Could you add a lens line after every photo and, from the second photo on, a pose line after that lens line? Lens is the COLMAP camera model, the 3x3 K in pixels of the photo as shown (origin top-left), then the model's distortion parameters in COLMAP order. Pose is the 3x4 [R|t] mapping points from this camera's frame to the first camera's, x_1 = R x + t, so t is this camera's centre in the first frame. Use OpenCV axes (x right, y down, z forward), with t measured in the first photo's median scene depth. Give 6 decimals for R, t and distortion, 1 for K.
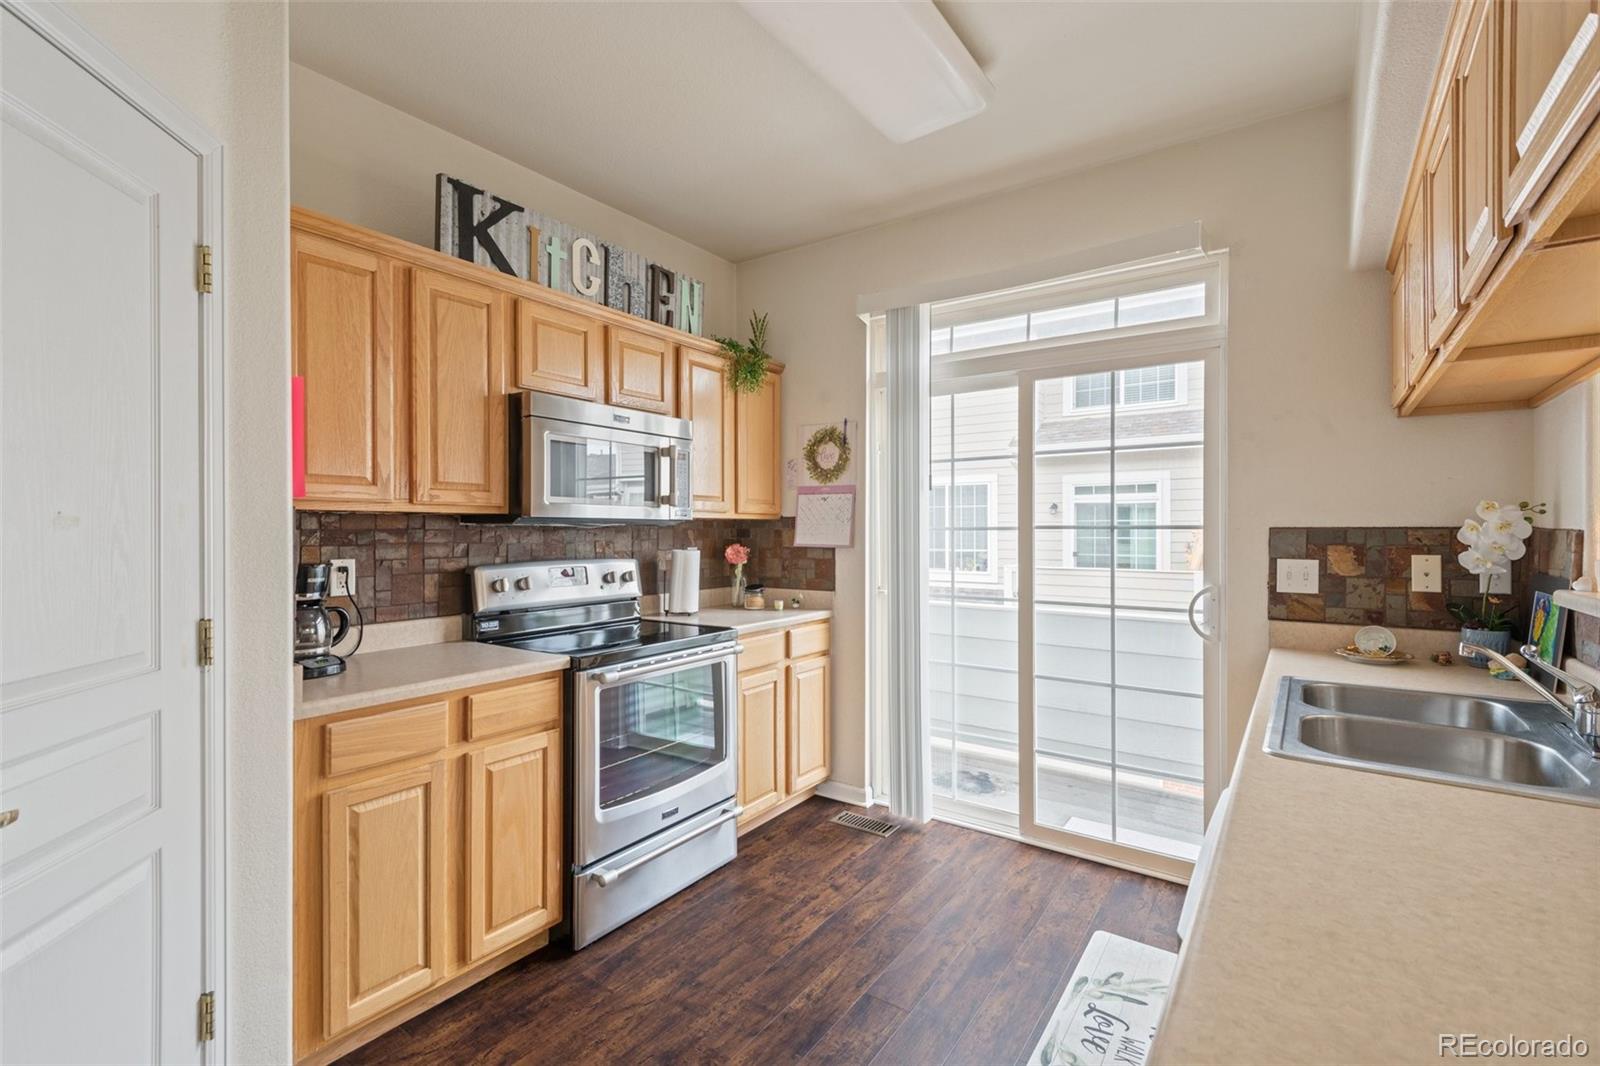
lens RADIAL K [[718.0, 0, 801.0], [0, 718.0, 528.5], [0, 0, 1]] dist [0.003084, -0.003160]
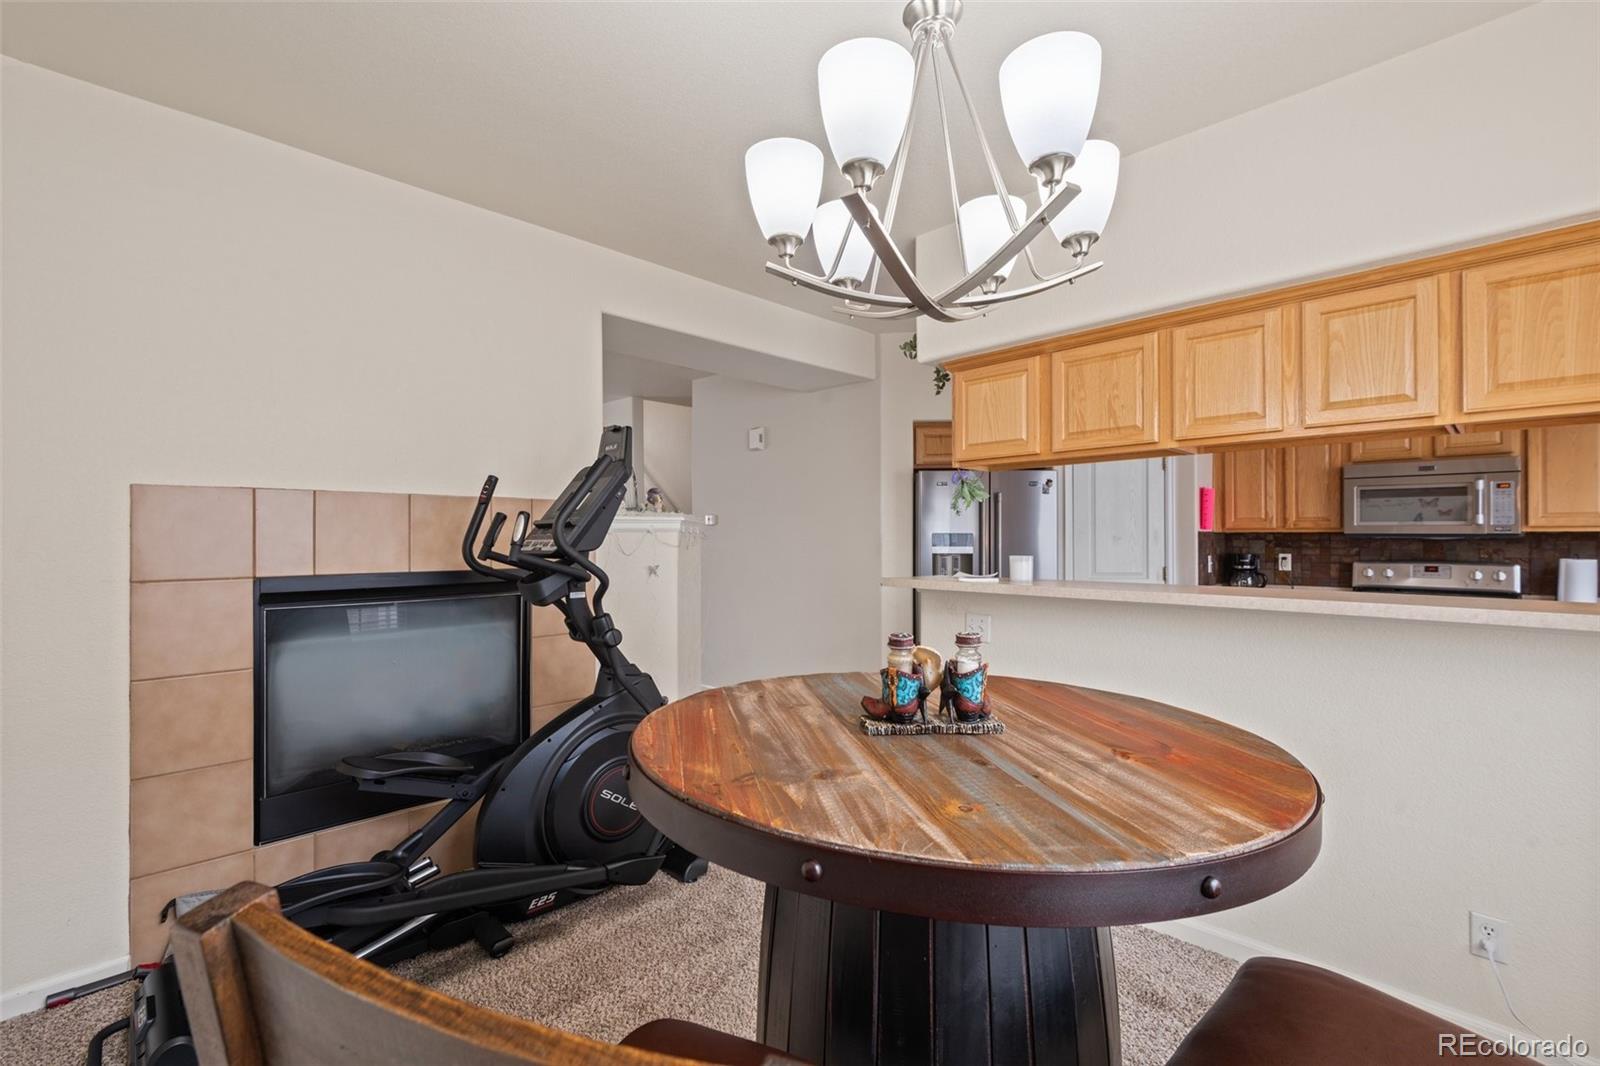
lens RADIAL K [[718.0, 0, 800.4], [0, 718.0, 532.4], [0, 0, 1]] dist [0.003084, -0.003160]
pose [[-0.190275, -0.002081, -0.981729, 1.355696], [0.001514, 0.999996, -0.002413, -0.014373], [0.981730, -0.001945, -0.190272, -0.019903]]
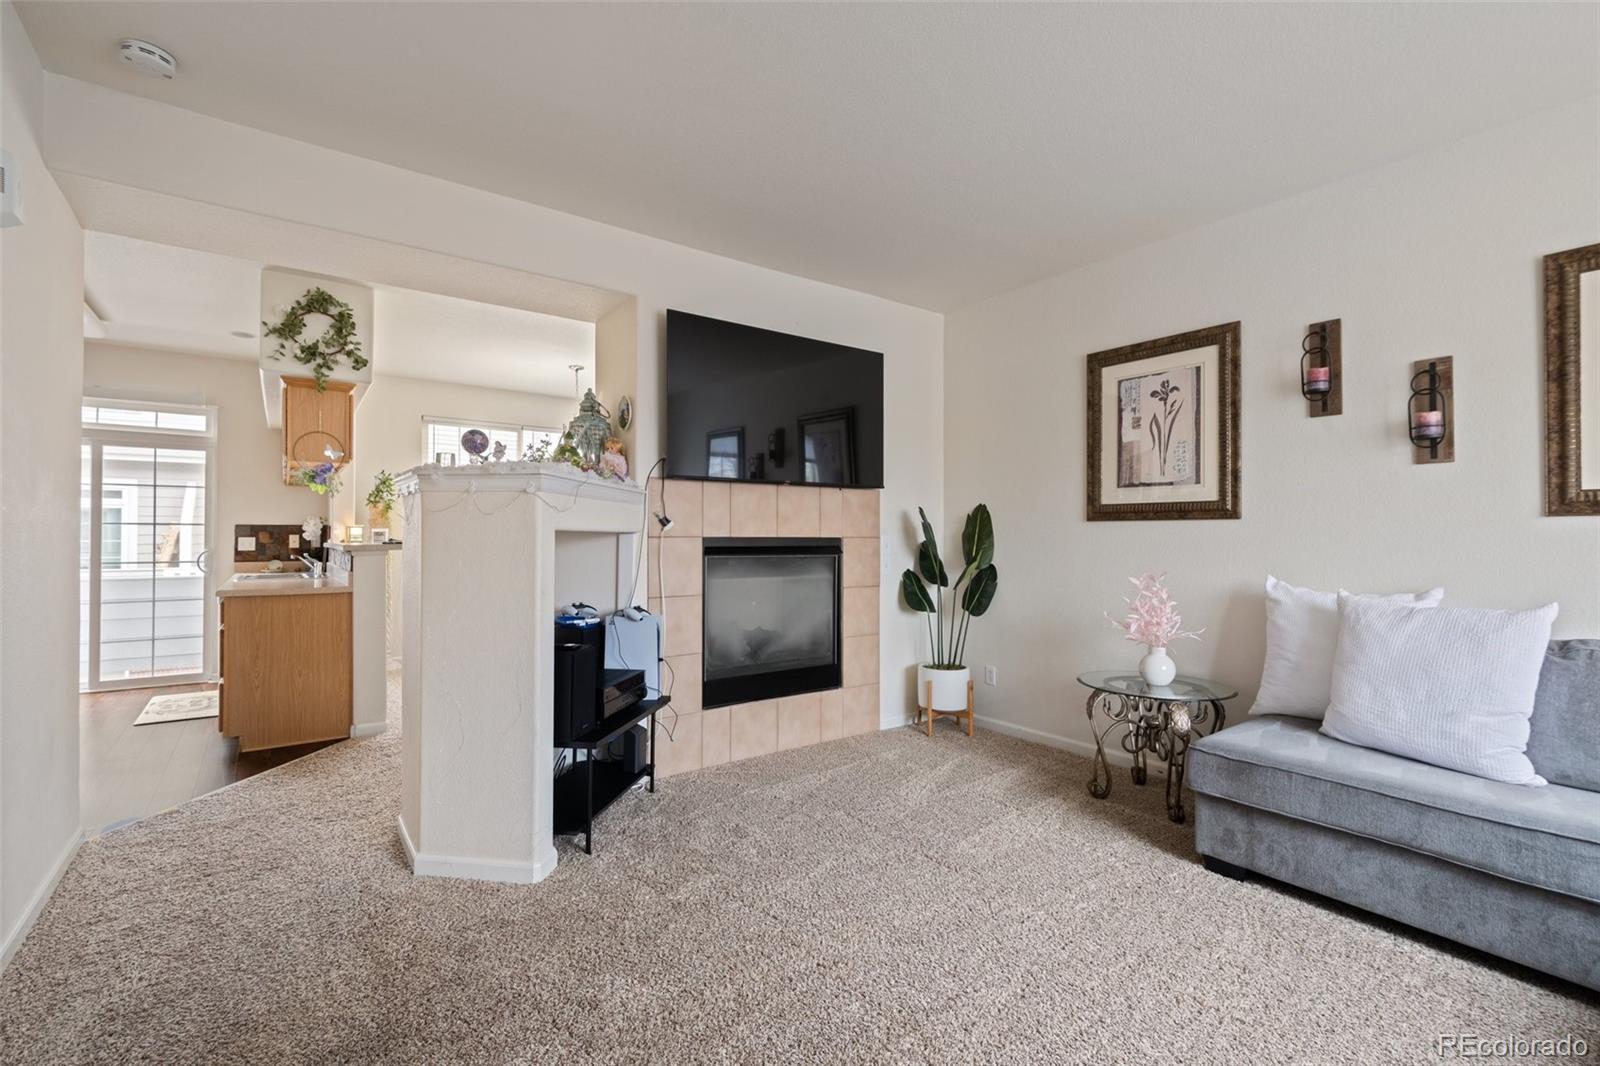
lens RADIAL K [[718.0, 0, 812.8], [0, 718.0, 525.8], [0, 0, 1]] dist [0.003084, -0.003160]
pose [[0.308635, 0.009499, 0.951133, -0.888404], [0.000325, 0.999949, -0.010092, 0.022927], [-0.951180, 0.003424, 0.308616, -1.353062]]
